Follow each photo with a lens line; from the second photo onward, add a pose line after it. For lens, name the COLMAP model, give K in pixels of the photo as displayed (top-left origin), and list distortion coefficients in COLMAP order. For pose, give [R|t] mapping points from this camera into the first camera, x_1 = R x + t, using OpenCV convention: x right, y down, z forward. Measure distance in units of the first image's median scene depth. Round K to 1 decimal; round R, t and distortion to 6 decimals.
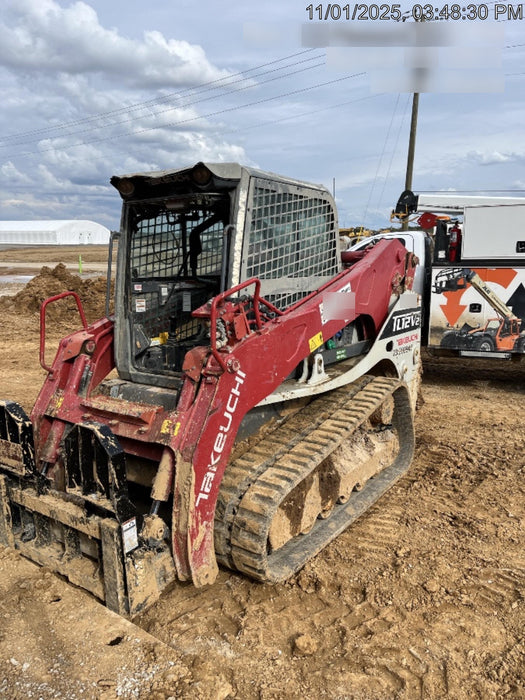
lens RADIAL K [[533.9, 0, 262.5], [0, 533.9, 350.0], [0, 0, 1]] dist [0.040596, -0.008556]
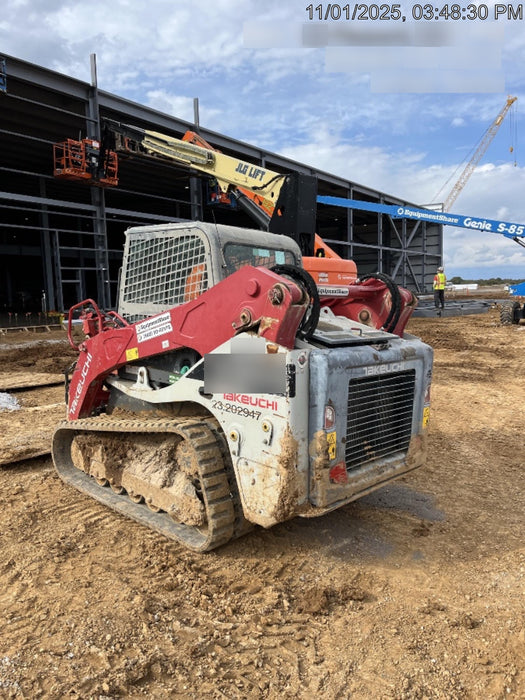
lens RADIAL K [[551.7, 0, 240.8], [0, 551.7, 351.6], [0, 0, 1]] dist [0.117562, -0.001100]
pose [[-0.168814, 0.113773, -0.979060, 1.298248], [-0.178214, 0.973421, 0.143846, -0.247901], [0.969403, 0.198765, -0.144051, 1.392090]]
